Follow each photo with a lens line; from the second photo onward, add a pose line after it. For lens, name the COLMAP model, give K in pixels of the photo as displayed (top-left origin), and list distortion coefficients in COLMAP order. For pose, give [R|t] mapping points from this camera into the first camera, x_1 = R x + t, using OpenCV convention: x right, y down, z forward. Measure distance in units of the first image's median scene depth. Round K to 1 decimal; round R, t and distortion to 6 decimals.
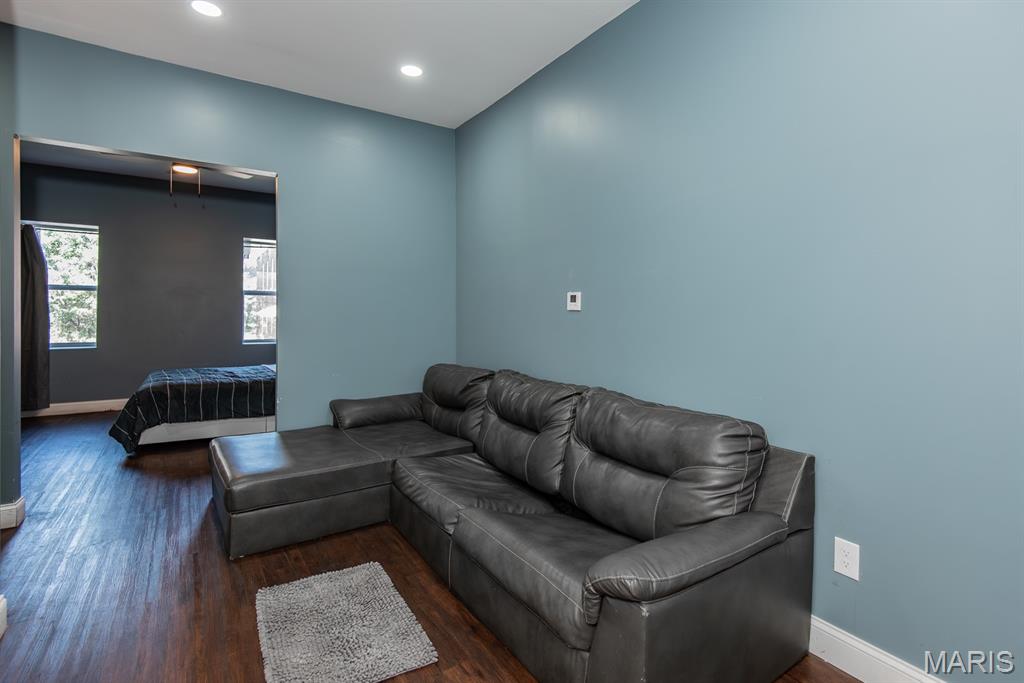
lens RADIAL K [[483.2, 0, 515.0], [0, 483.2, 311.8], [0, 0, 1]] dist [0.038581, -0.019415]
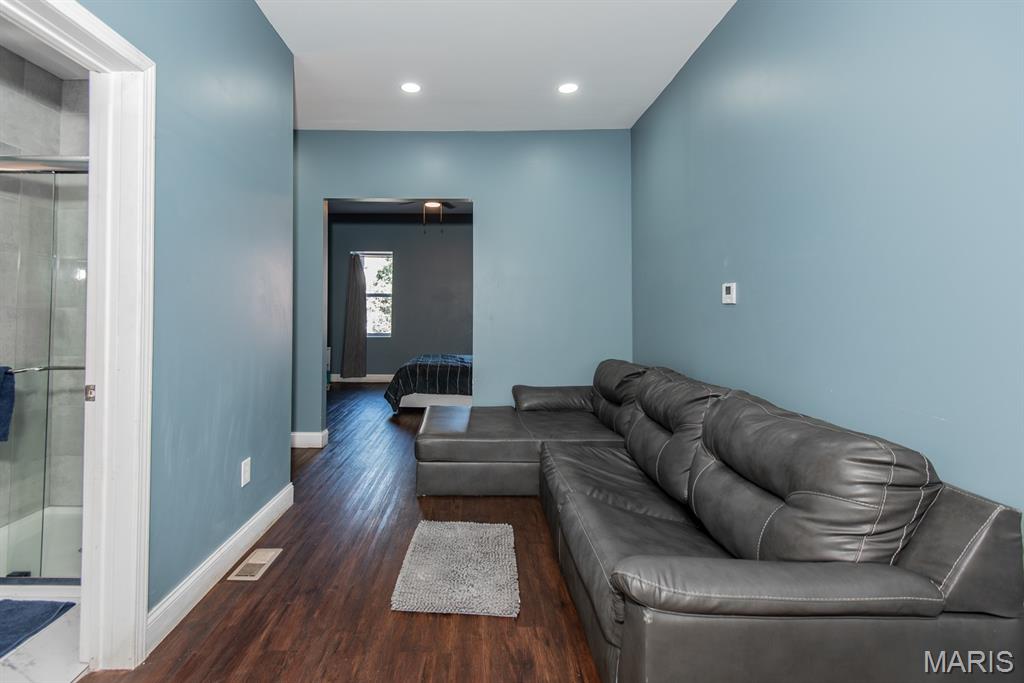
lens RADIAL K [[468.8, 0, 476.0], [0, 468.8, 297.4], [0, 0, 1]] dist [0.017318, -0.001118]
pose [[0.829480, -0.023364, -0.558048, 0.255475], [0.004811, 0.999386, -0.034691, 0.015661], [0.558516, 0.026091, 0.829083, 0.026277]]
